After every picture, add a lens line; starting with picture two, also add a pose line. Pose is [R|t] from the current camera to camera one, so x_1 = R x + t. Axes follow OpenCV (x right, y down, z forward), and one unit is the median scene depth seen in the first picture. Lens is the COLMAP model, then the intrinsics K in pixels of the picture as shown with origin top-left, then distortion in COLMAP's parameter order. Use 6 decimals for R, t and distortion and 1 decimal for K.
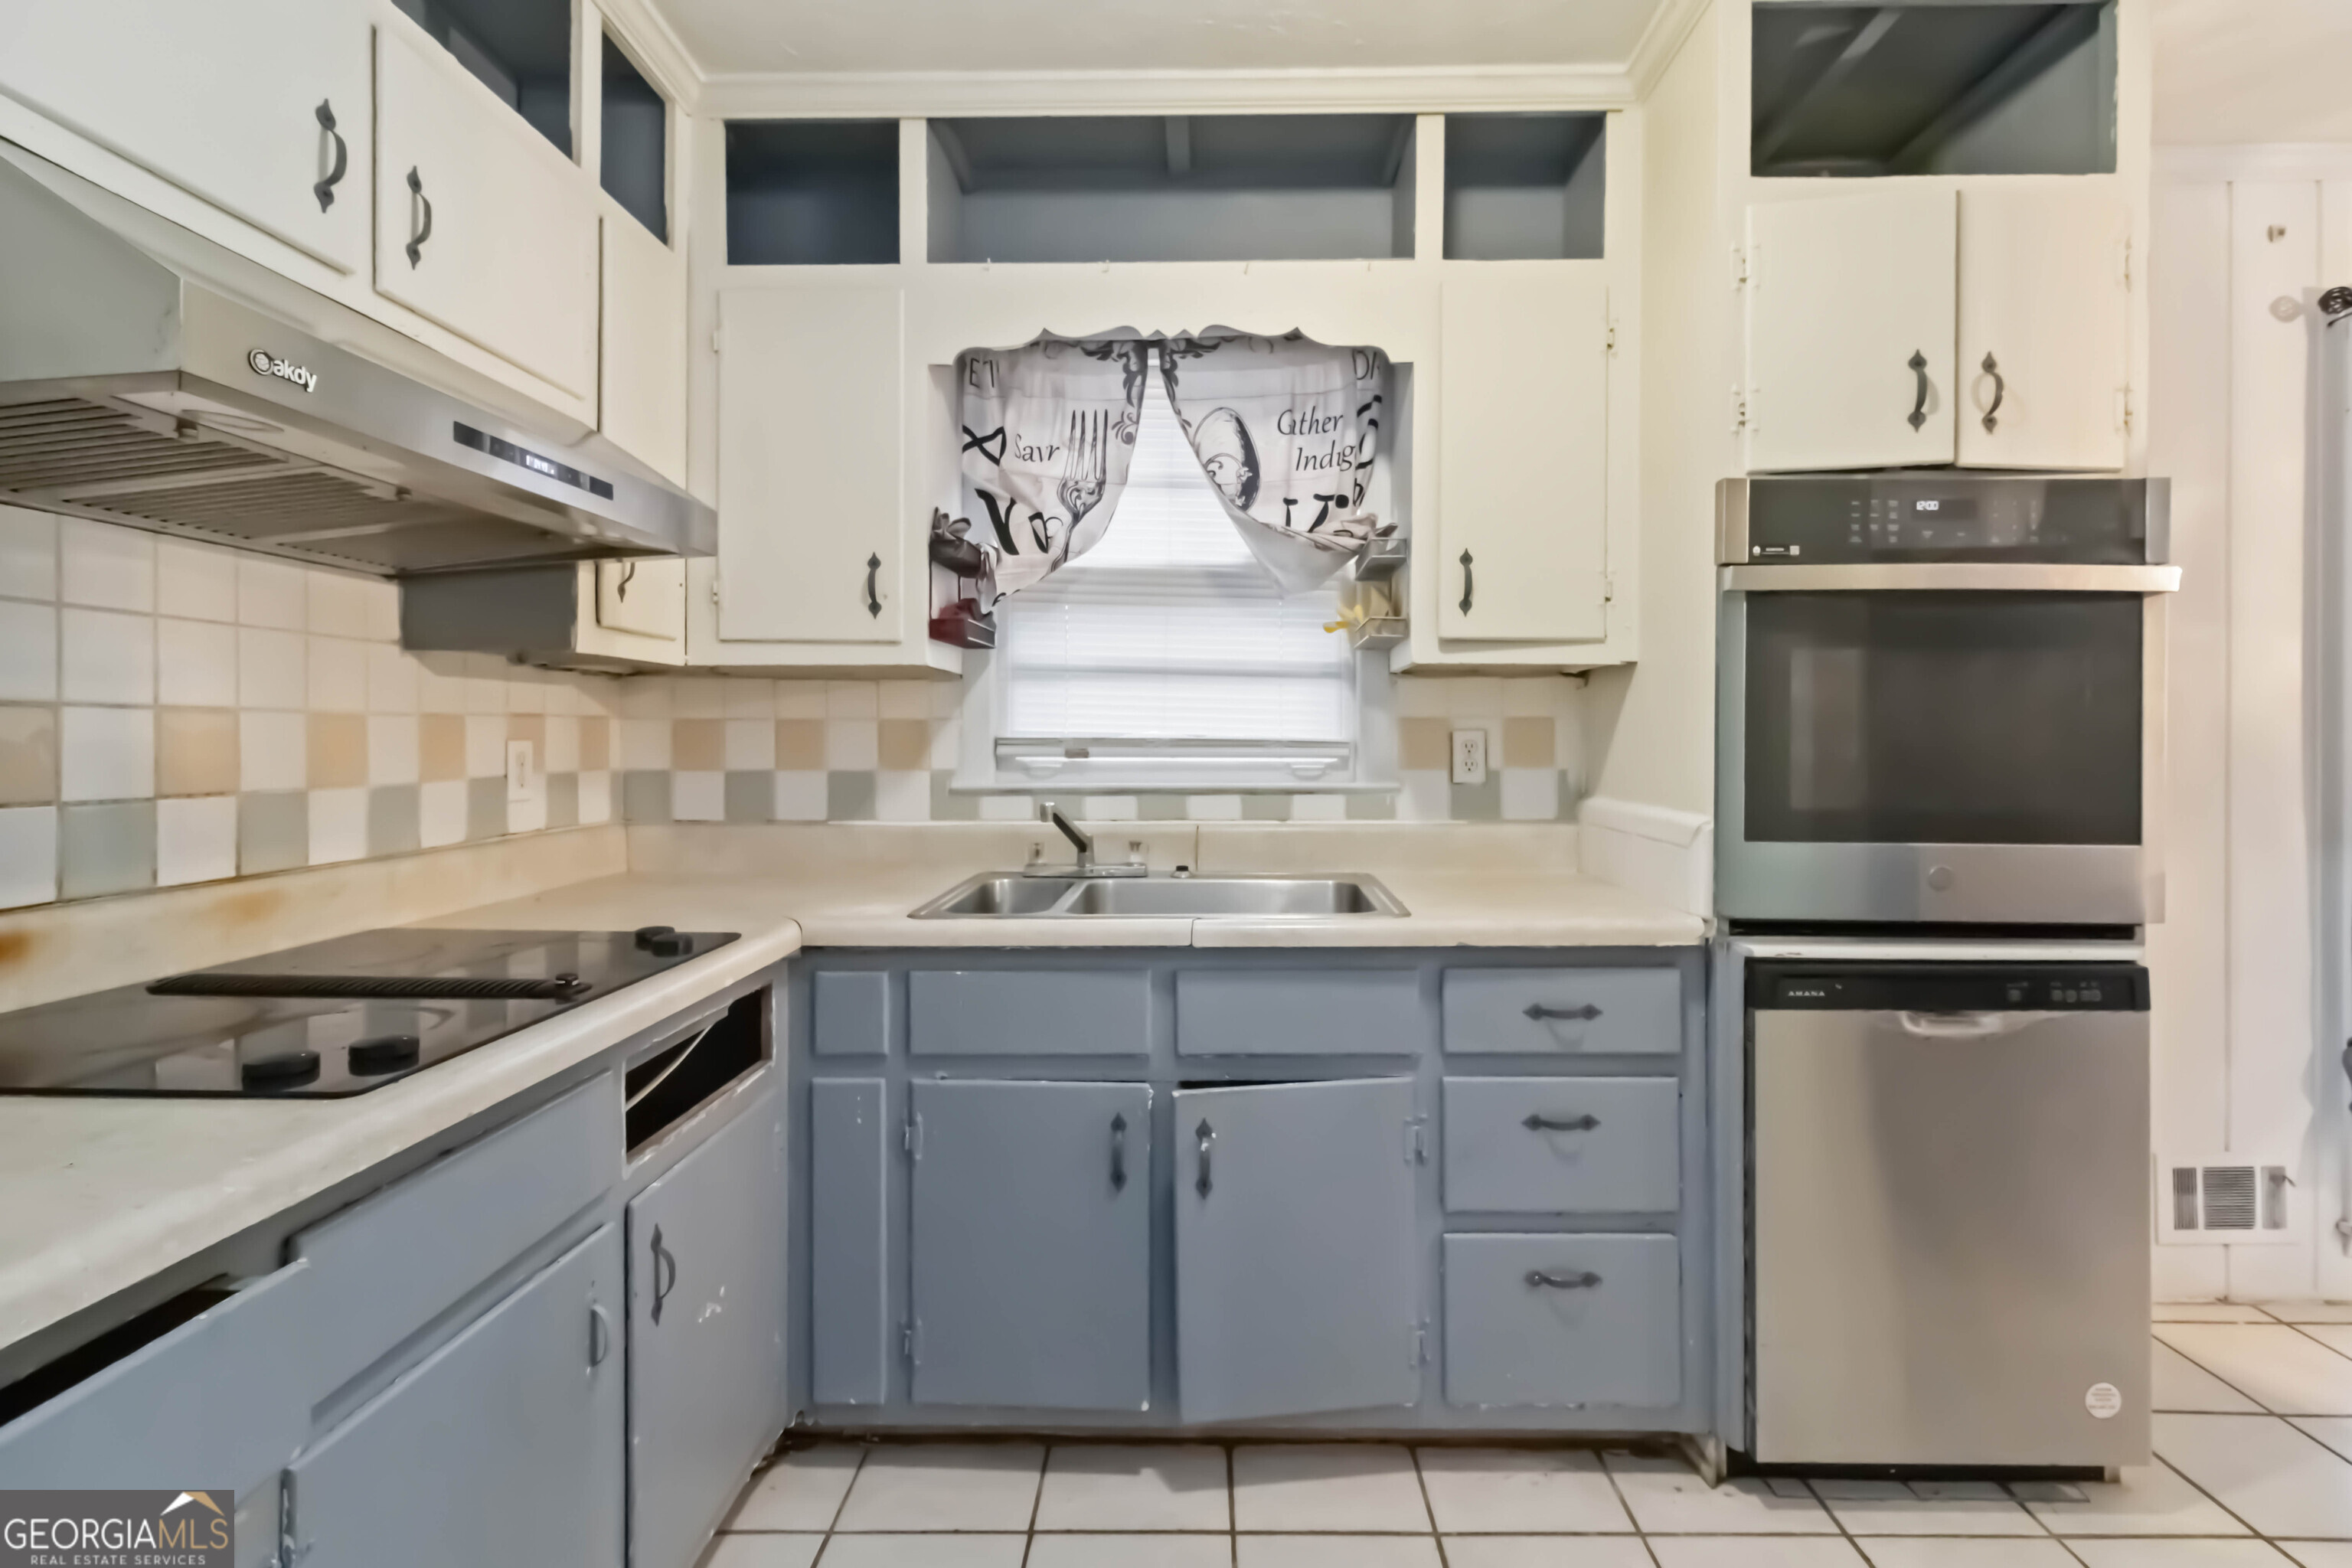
lens RADIAL K [[1129.4, 0, 1187.0], [0, 1129.4, 754.3], [0, 0, 1]] dist [-0.003084, -0.000544]
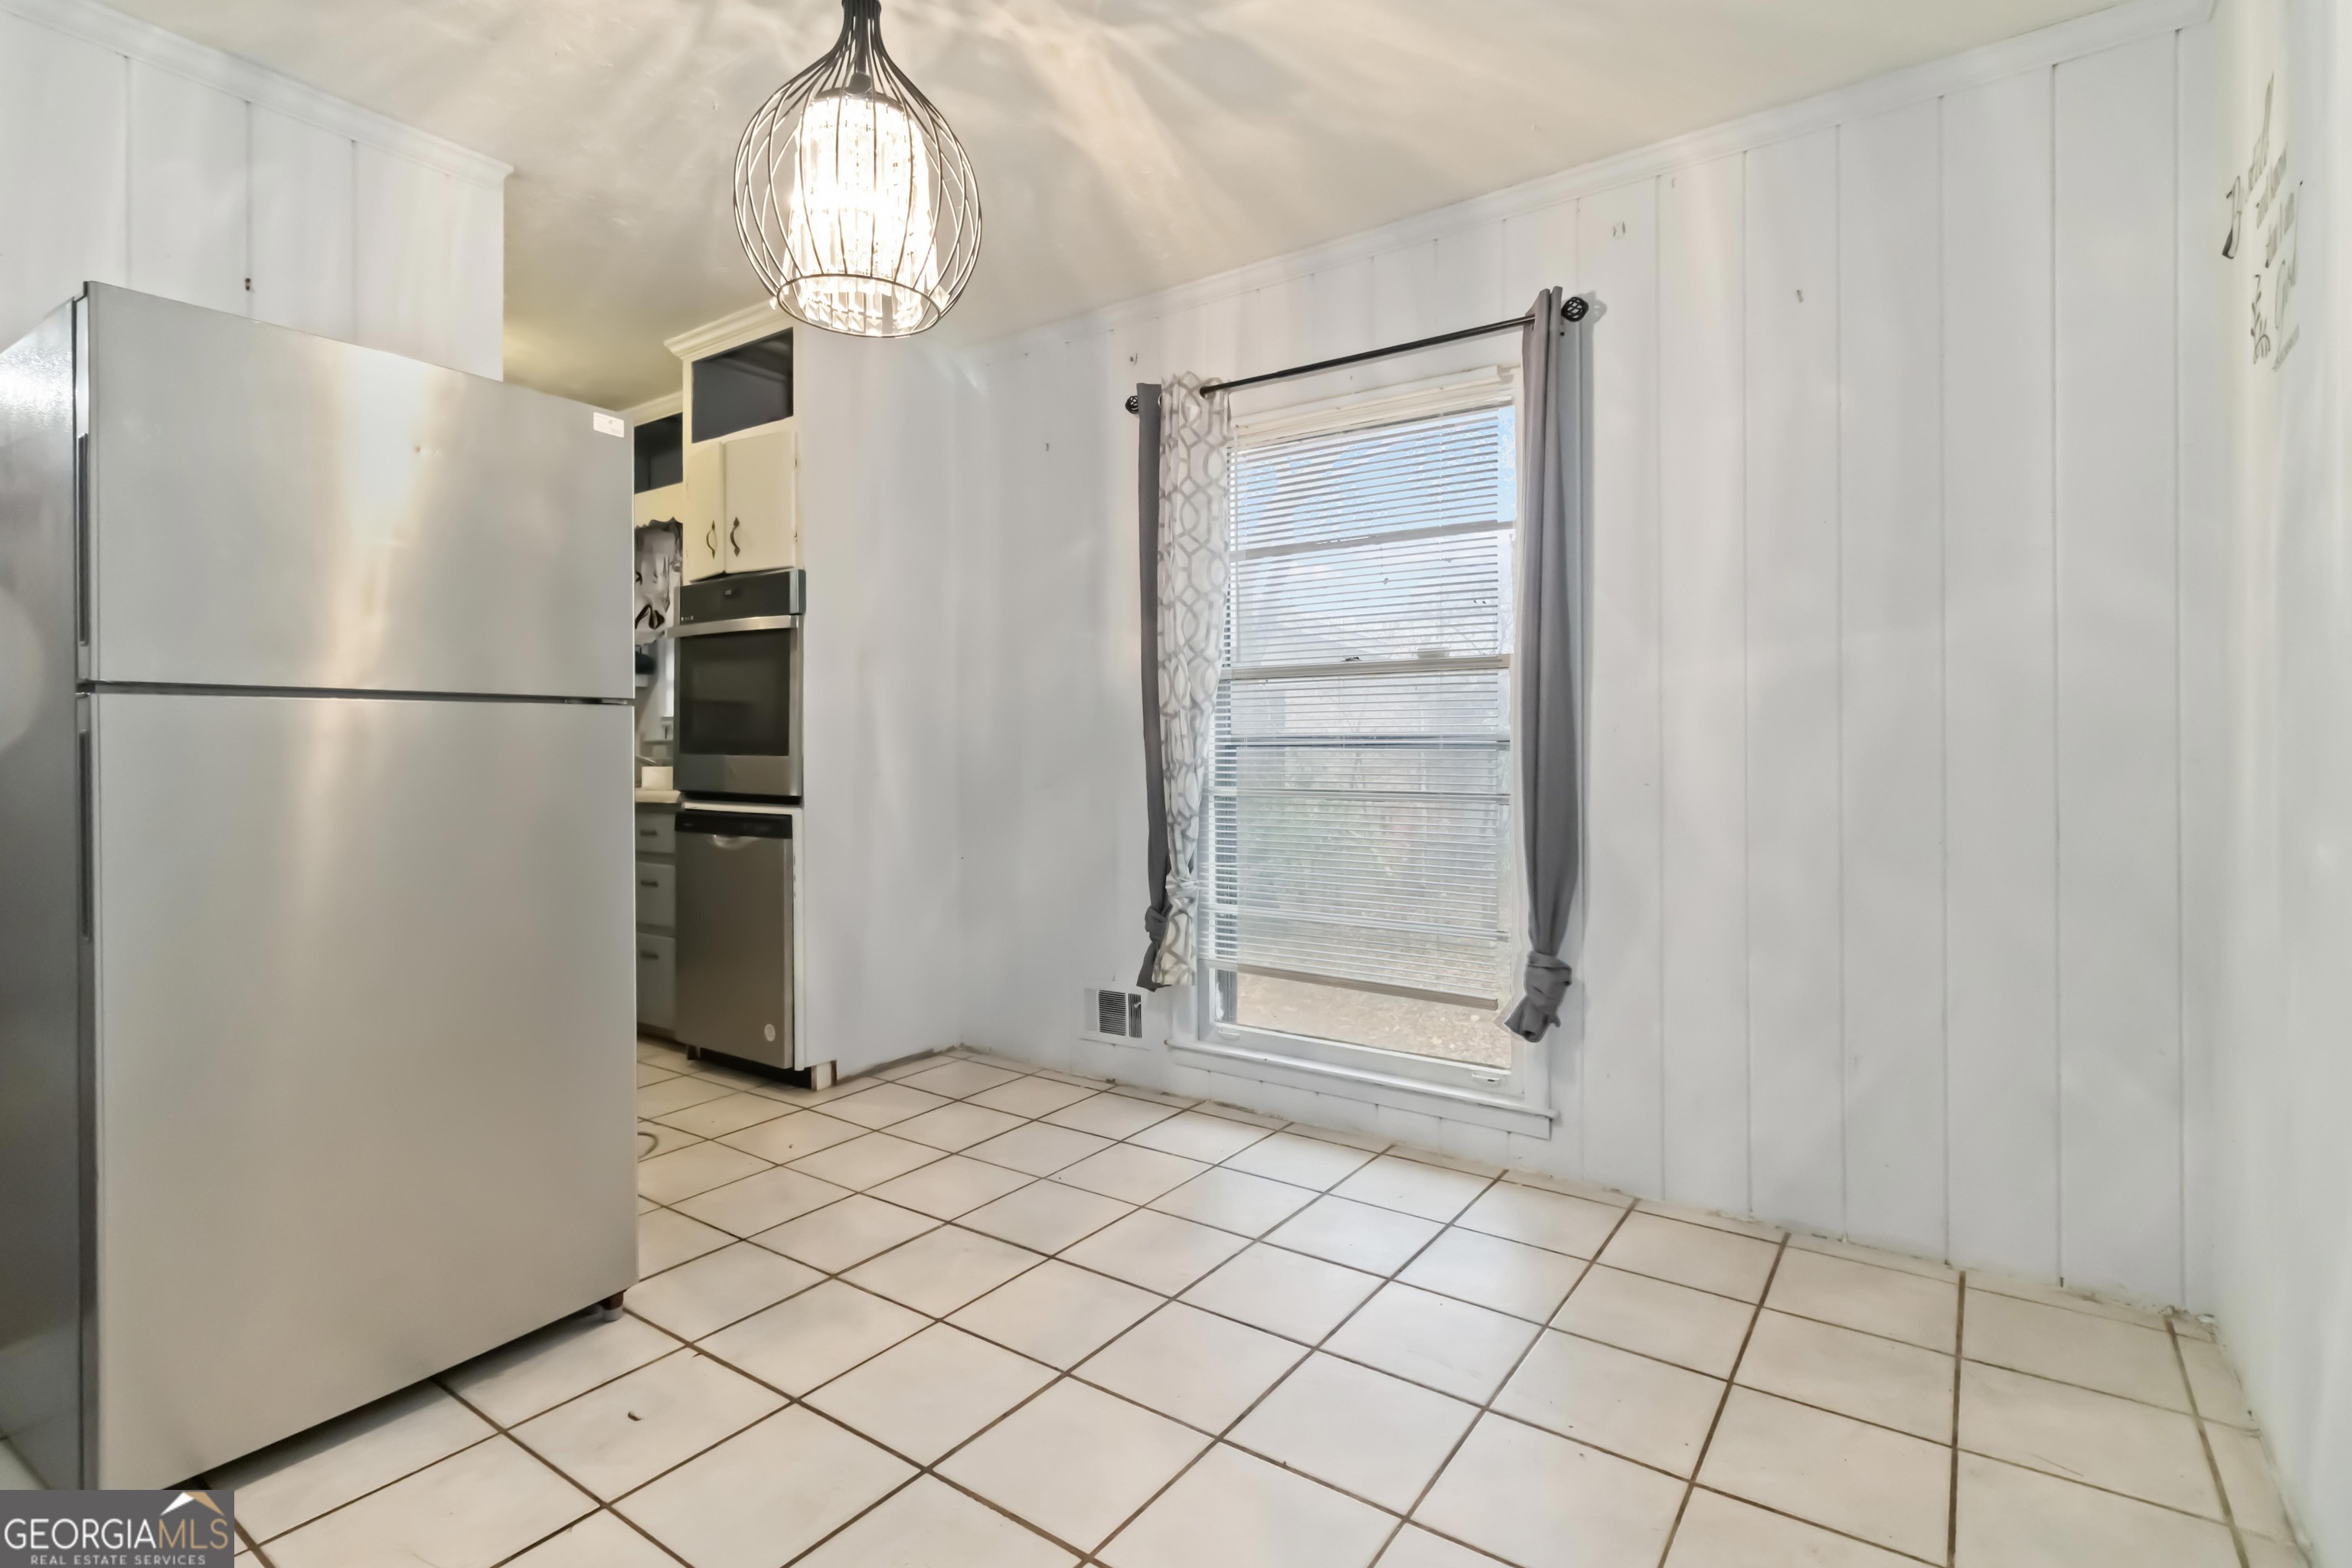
lens RADIAL K [[1129.4, 0, 1187.0], [0, 1129.4, 754.3], [0, 0, 1]] dist [-0.003084, -0.000544]
pose [[0.833408, 0.005981, -0.552626, 2.475051], [-0.006074, 0.999980, 0.001664, 0.067399], [0.552625, 0.001970, 0.833428, -0.254728]]
